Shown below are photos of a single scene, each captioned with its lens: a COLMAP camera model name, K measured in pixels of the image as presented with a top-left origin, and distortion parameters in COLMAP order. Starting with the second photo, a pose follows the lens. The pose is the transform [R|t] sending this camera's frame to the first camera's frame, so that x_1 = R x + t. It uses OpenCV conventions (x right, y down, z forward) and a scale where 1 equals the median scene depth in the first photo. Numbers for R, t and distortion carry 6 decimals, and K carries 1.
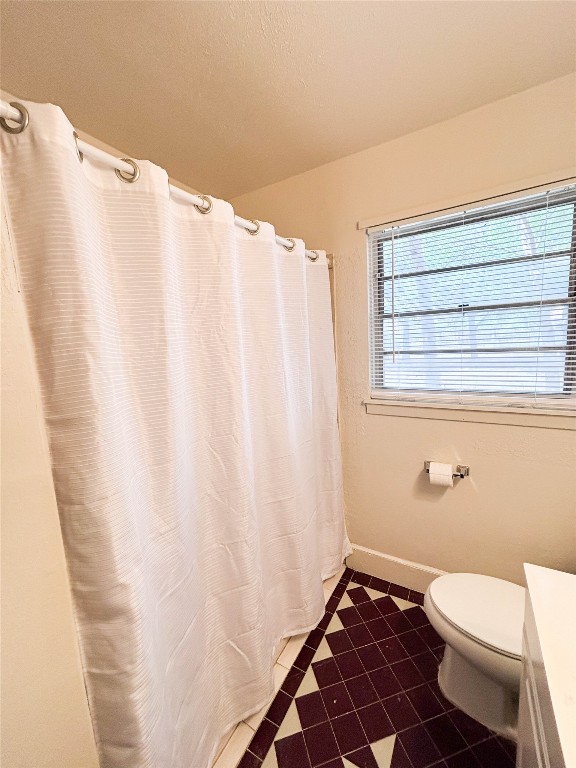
lens RADIAL K [[309.5, 0, 291.9], [0, 309.5, 385.3], [0, 0, 1]] dist [0.002197, 0.000427]
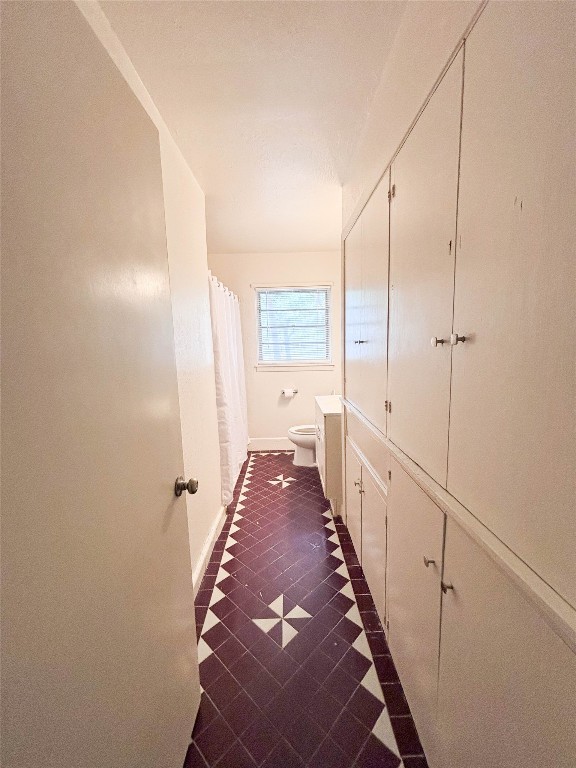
lens RADIAL K [[309.5, 0, 291.9], [0, 309.5, 385.3], [0, 0, 1]] dist [0.002197, 0.000427]
pose [[0.851352, -0.032715, 0.523573, -0.745817], [0.045042, 0.998926, -0.010823, 0.244074], [-0.522657, 0.032797, 0.851912, -1.053305]]
